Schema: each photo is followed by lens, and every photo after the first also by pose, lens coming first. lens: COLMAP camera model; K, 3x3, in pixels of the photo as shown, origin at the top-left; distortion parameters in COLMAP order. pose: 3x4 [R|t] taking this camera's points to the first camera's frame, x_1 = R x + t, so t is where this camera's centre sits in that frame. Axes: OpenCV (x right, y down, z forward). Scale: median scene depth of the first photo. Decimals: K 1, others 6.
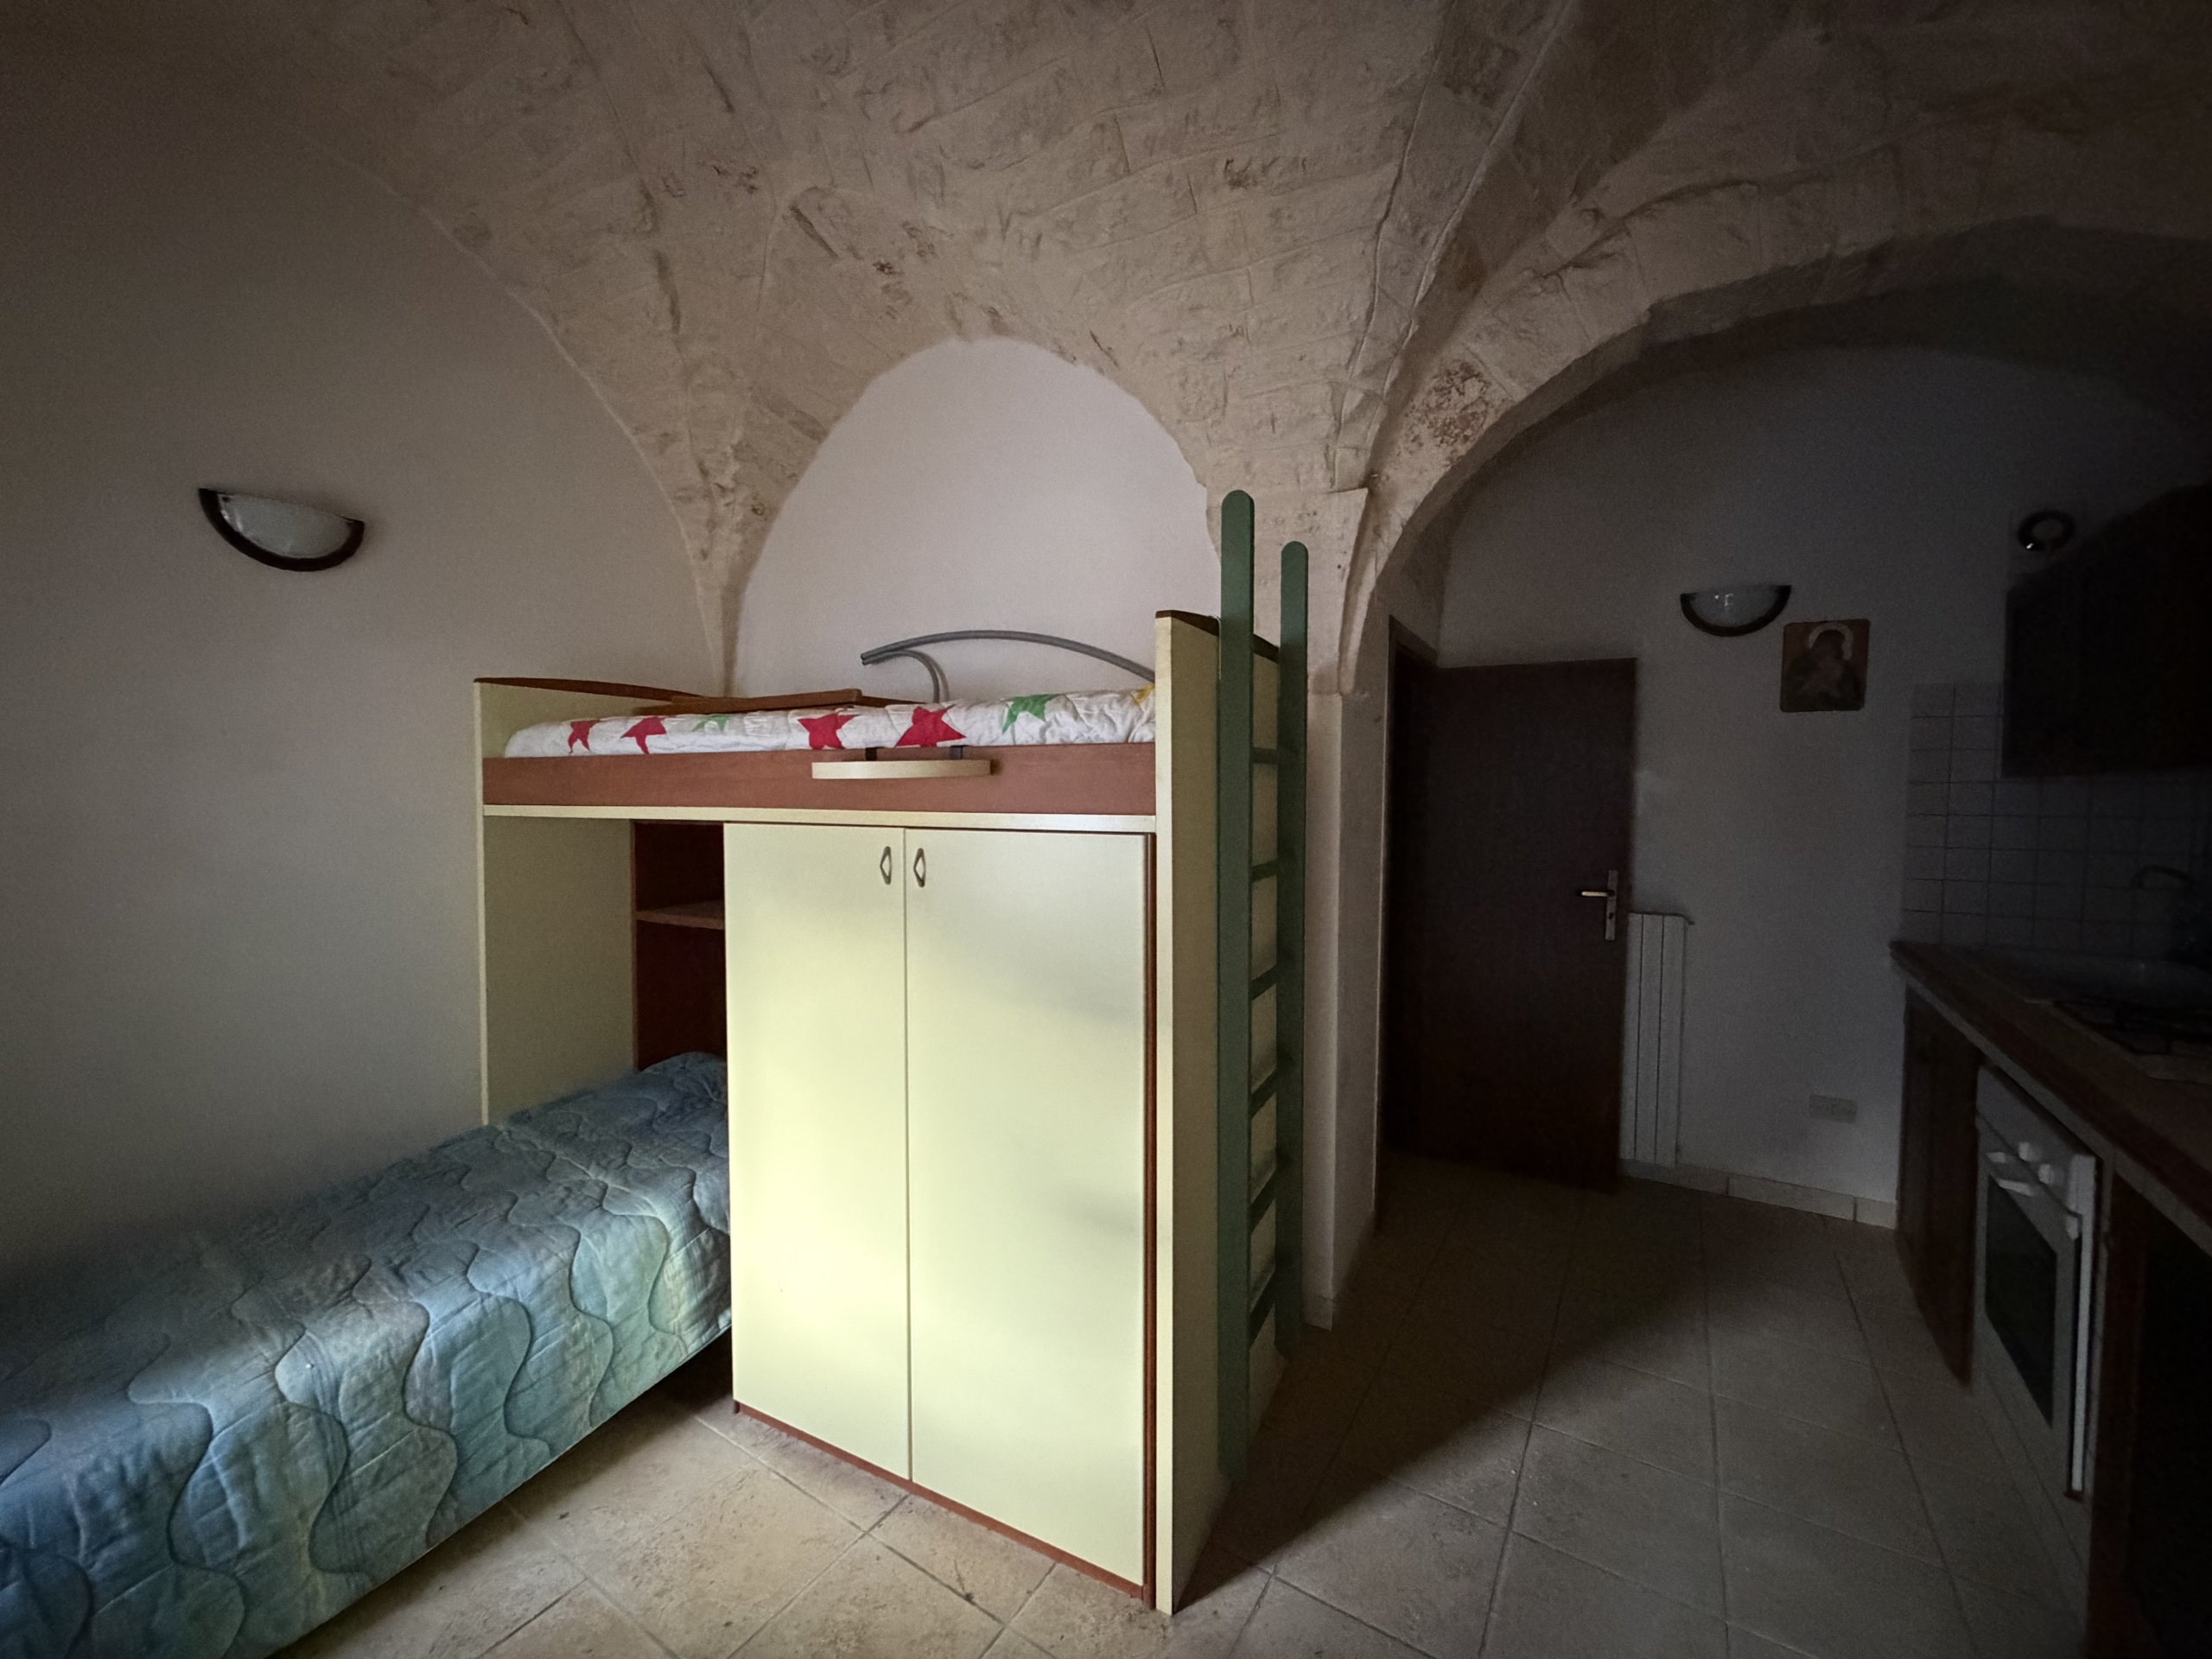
lens RADIAL K [[880.6, 0, 1097.0], [0, 880.6, 829.0], [0, 0, 1]] dist [0.000503, -0.000185]
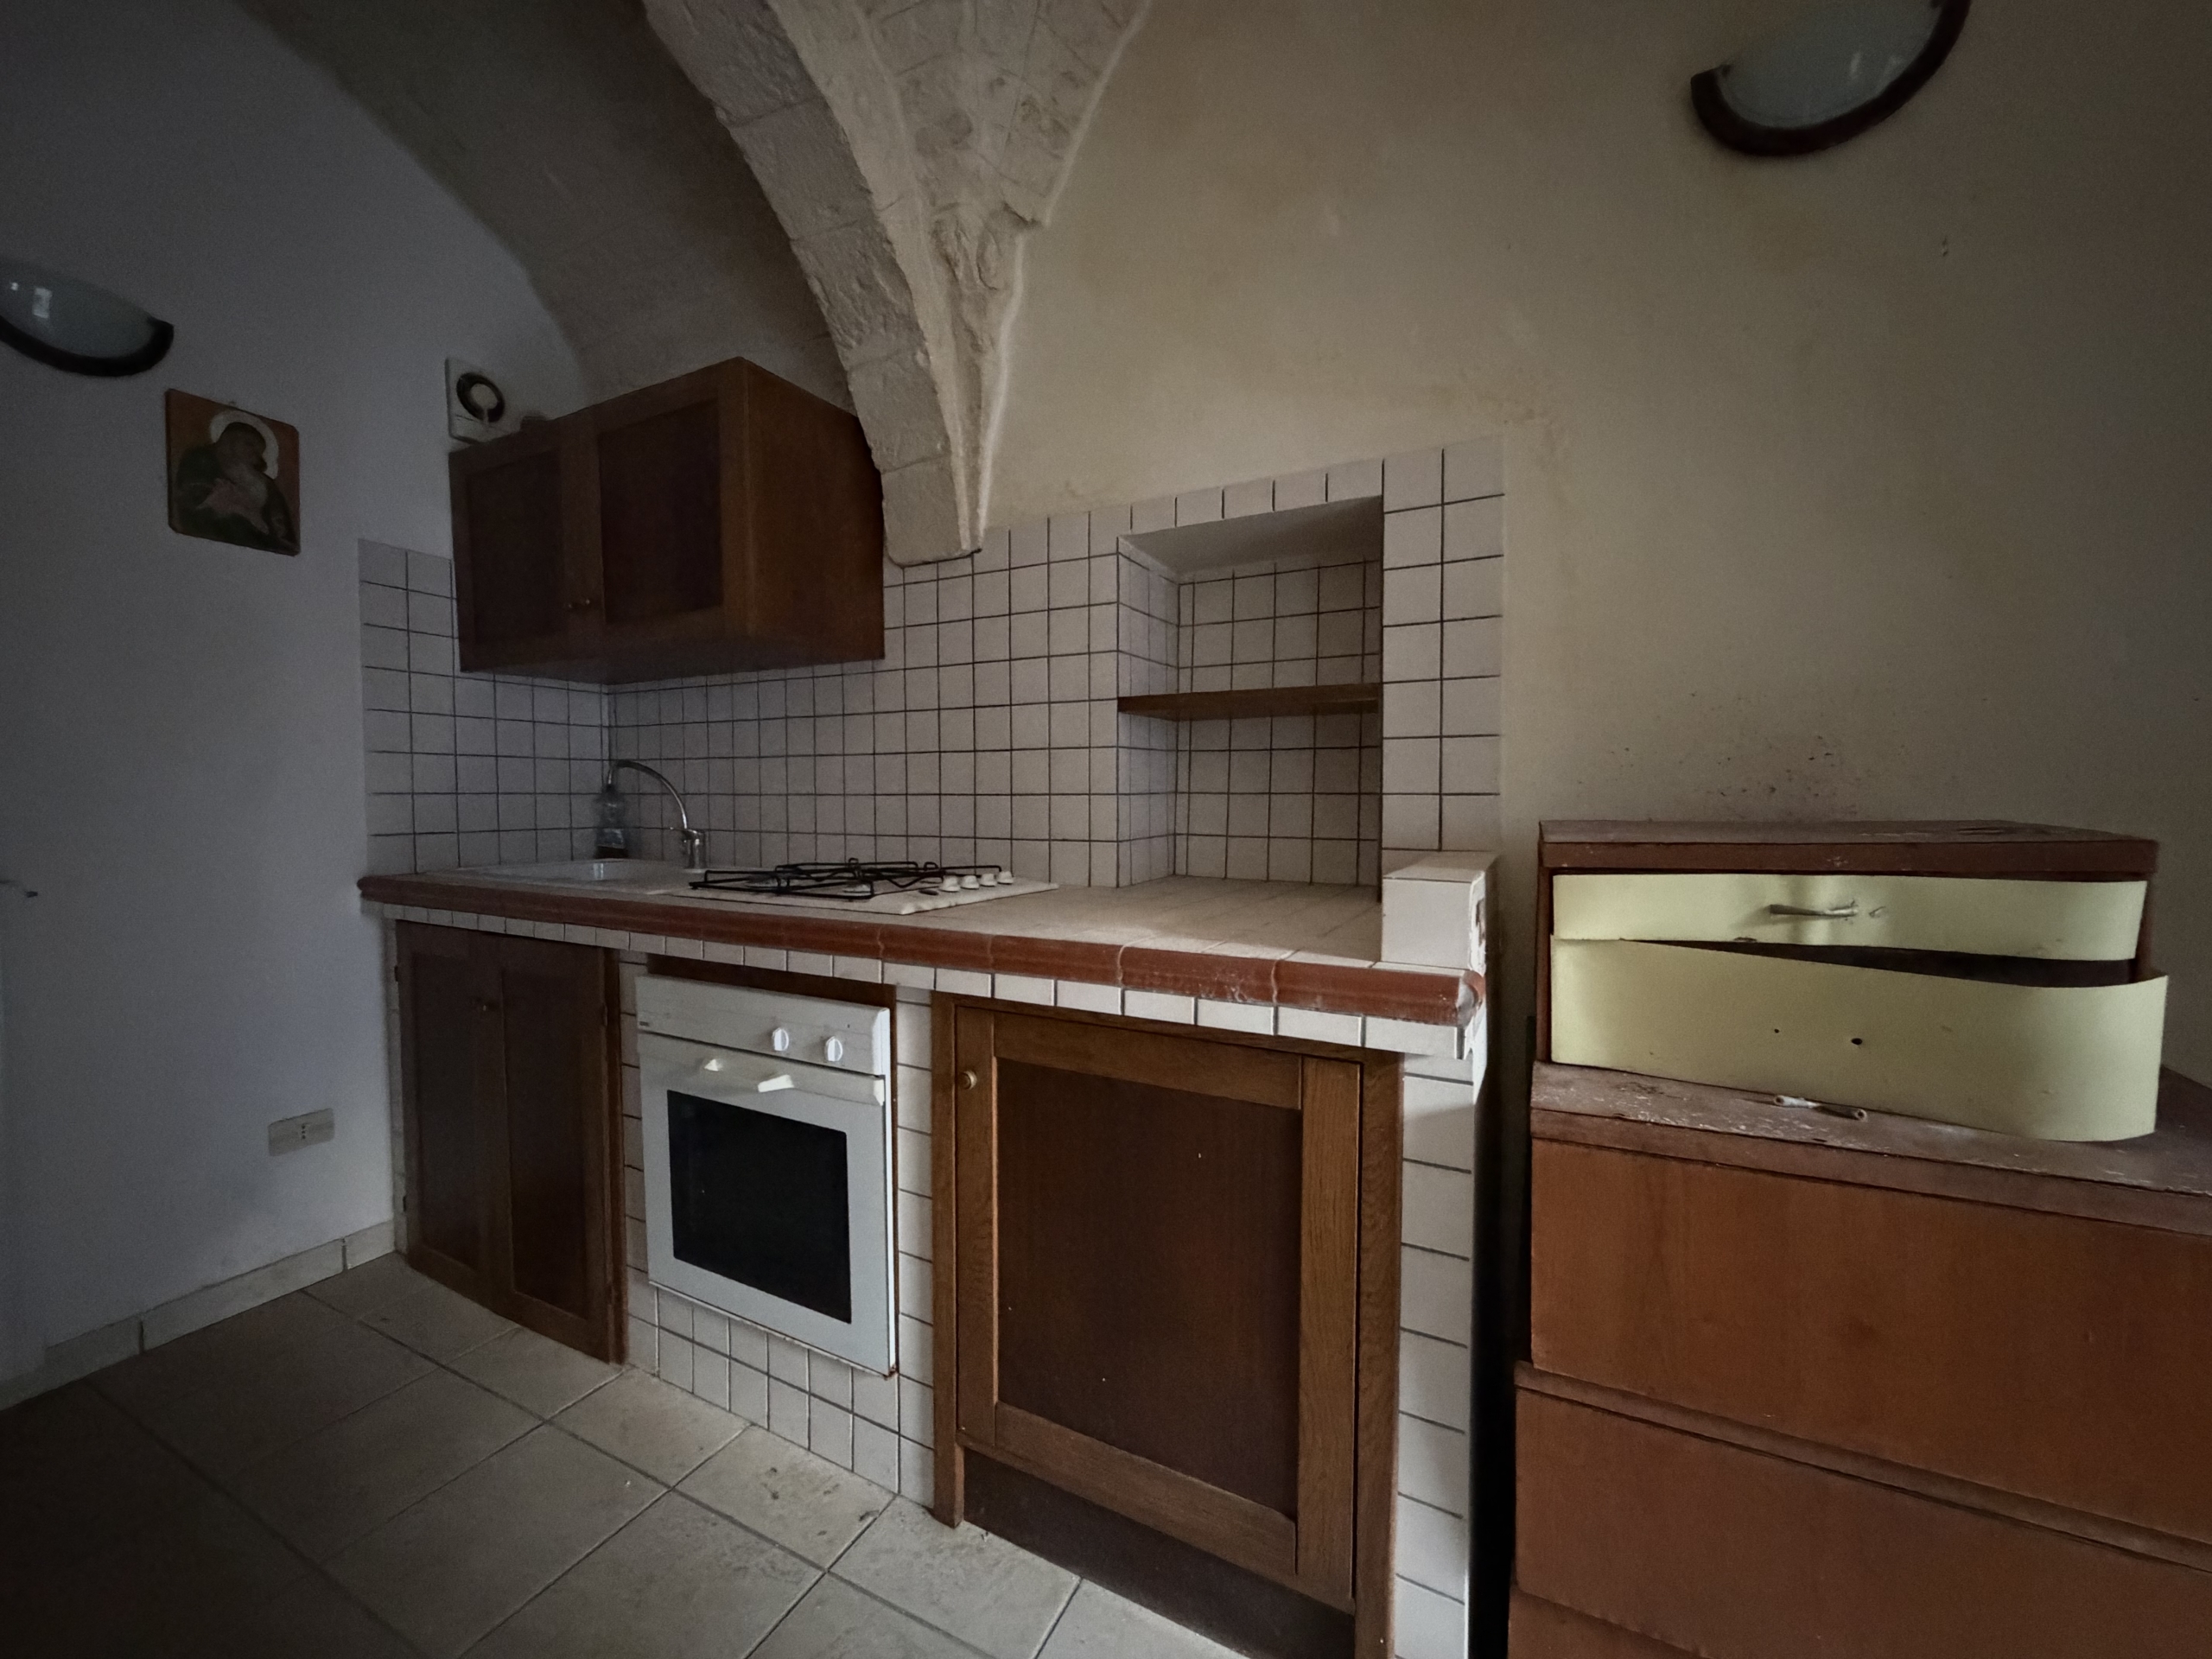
lens RADIAL K [[879.6, 0, 1106.0], [0, 879.6, 829.5], [0, 0, 1]] dist [-0.000614, -0.000360]
pose [[-0.105791, -0.046897, 0.993282, 0.142199], [0.042921, 0.997741, 0.051679, 0.111492], [-0.993462, 0.048100, -0.103540, 0.672189]]
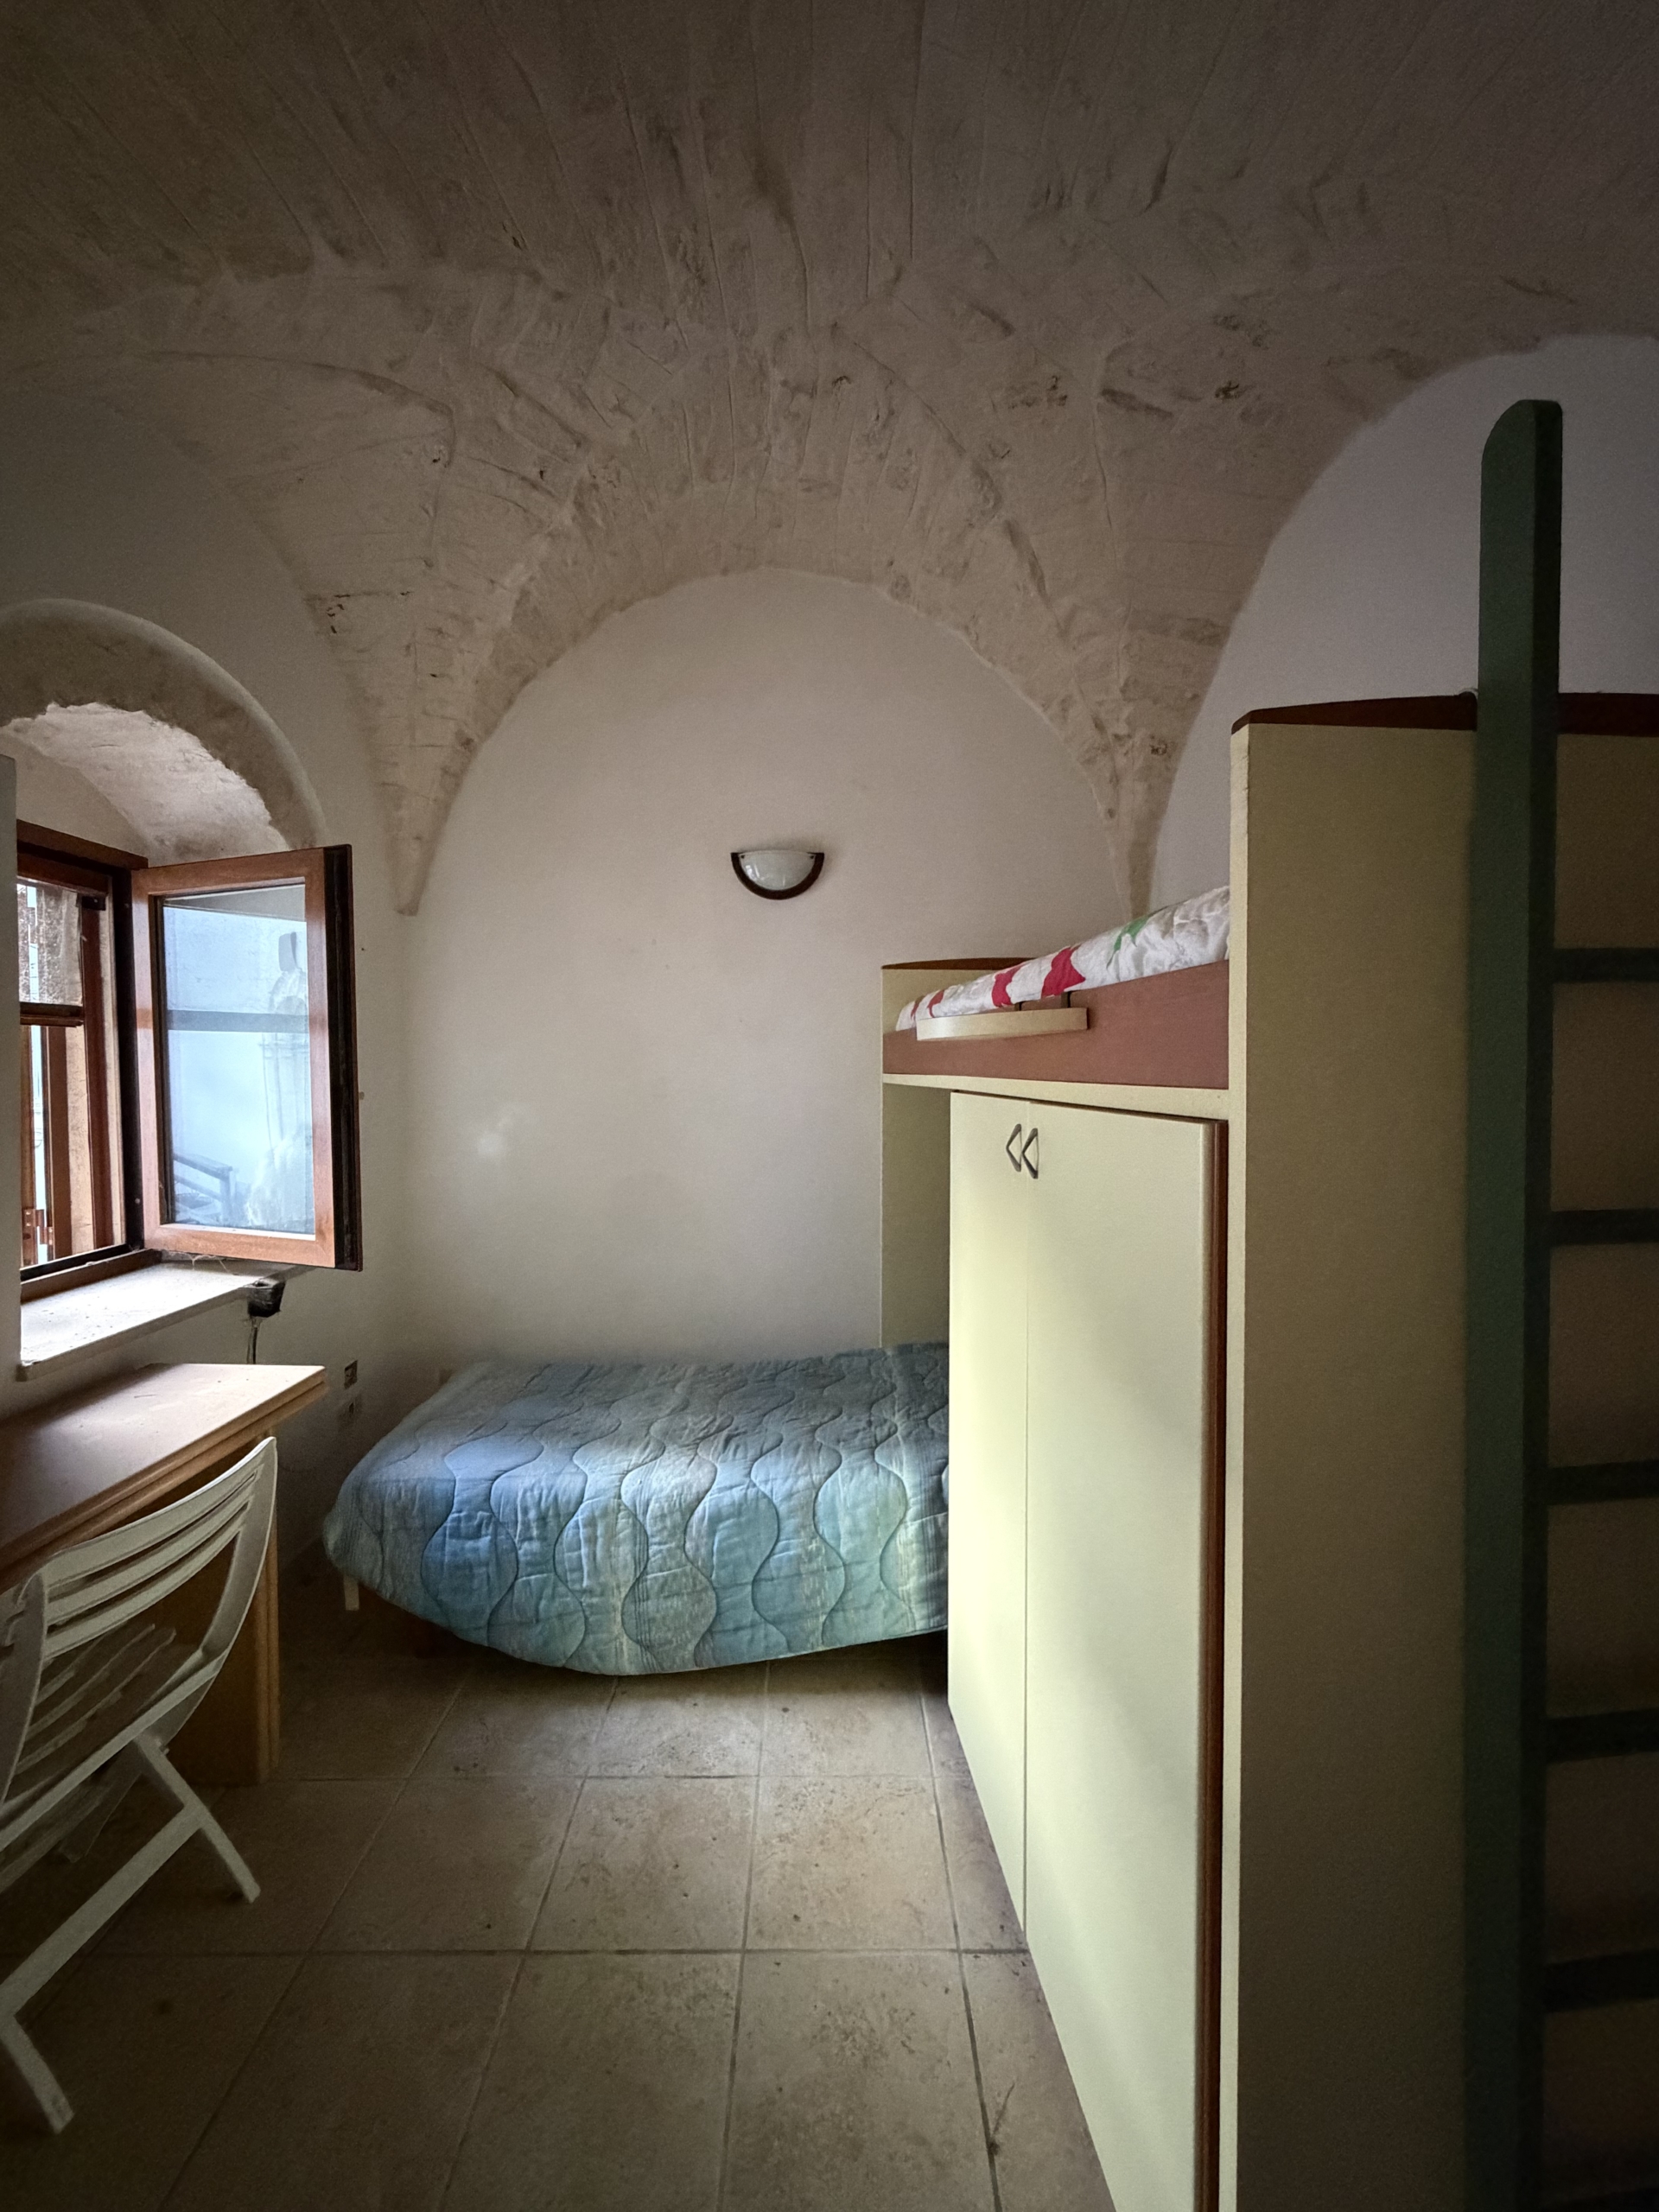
lens RADIAL K [[880.6, 0, 830.3], [0, 880.6, 1095.3], [0, 0, 1]] dist [0.000503, -0.000185]
pose [[0.547464, 0.024244, -0.836478, 0.306332], [-0.034324, 0.999390, 0.006501, -0.005400], [0.836125, 0.025152, 0.547962, 0.377594]]
